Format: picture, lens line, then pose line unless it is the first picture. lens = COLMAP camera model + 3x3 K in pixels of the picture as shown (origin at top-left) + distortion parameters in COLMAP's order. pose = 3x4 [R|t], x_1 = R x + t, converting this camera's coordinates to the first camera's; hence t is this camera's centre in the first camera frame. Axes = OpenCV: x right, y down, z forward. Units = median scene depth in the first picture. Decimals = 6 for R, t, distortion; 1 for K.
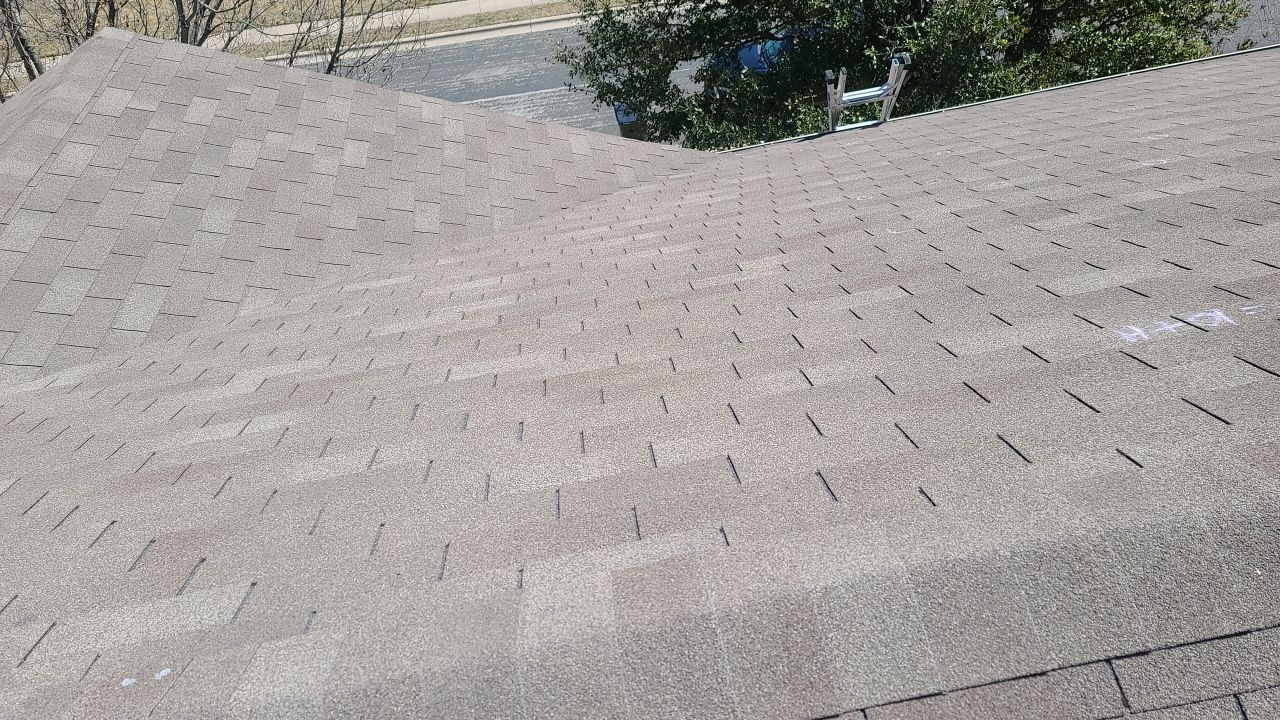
lens RADIAL K [[931.3, 0, 647.0], [0, 931.3, 378.5], [0, 0, 1]] dist [0.080741, -0.055422]
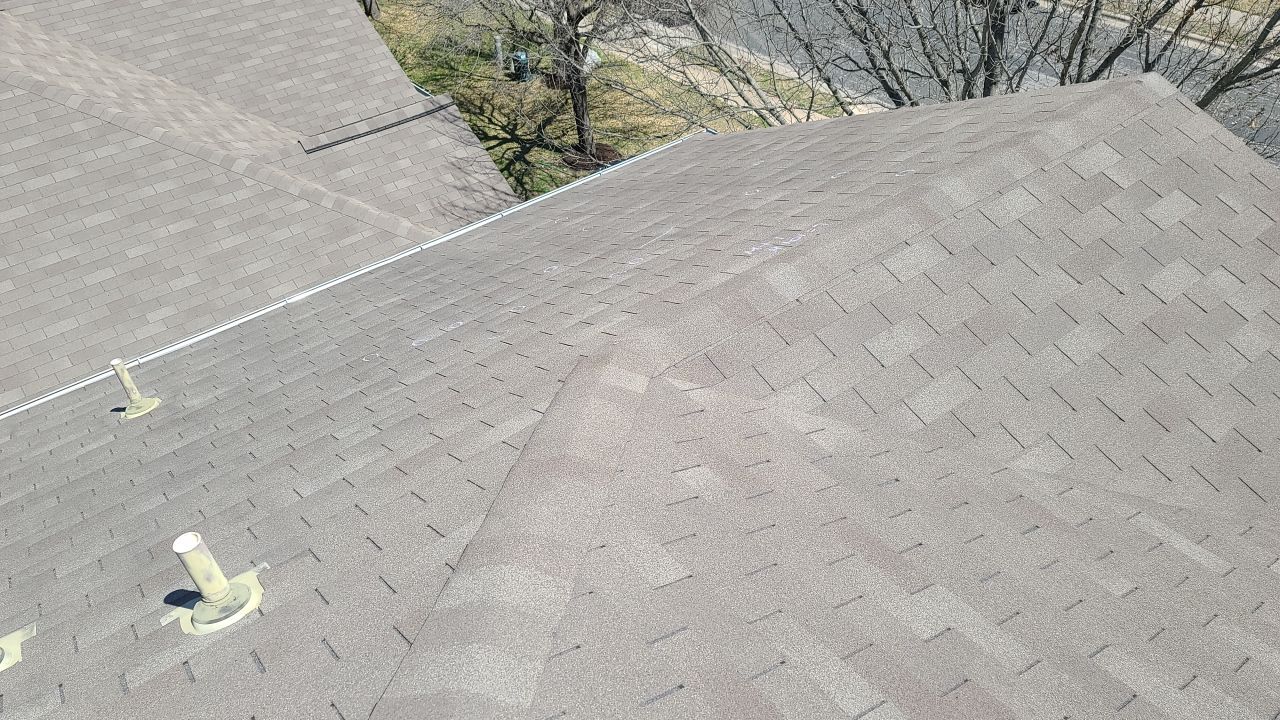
lens RADIAL K [[931.3, 0, 647.0], [0, 931.3, 378.5], [0, 0, 1]] dist [0.080741, -0.055422]
pose [[0.506371, 0.612964, -0.606518, -0.096269], [-0.571833, 0.765157, 0.295876, -0.155412], [0.645442, 0.197004, 0.737966, 0.088773]]
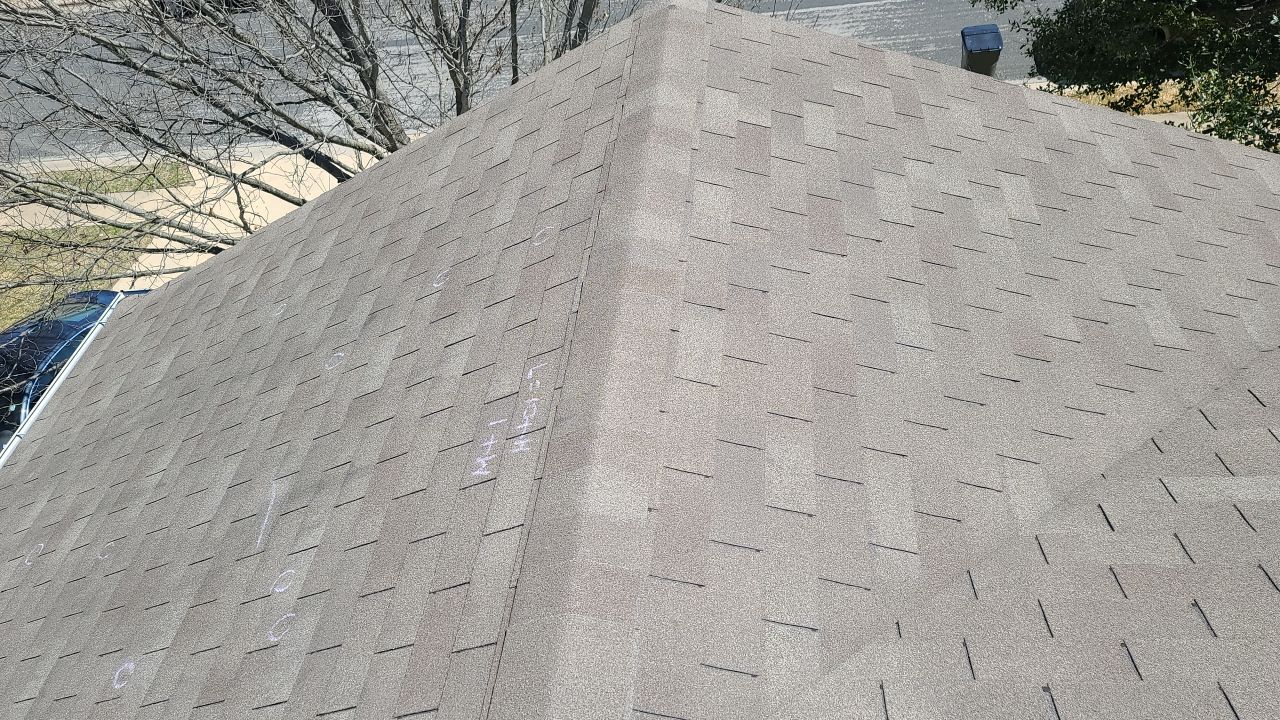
lens RADIAL K [[931.3, 0, 647.0], [0, 931.3, 378.5], [0, 0, 1]] dist [0.080741, -0.055422]
pose [[0.971943, 0.135528, -0.192247, -0.456565], [-0.115349, 0.986924, 0.112584, -0.165127], [0.204991, -0.087250, 0.974867, 0.272290]]
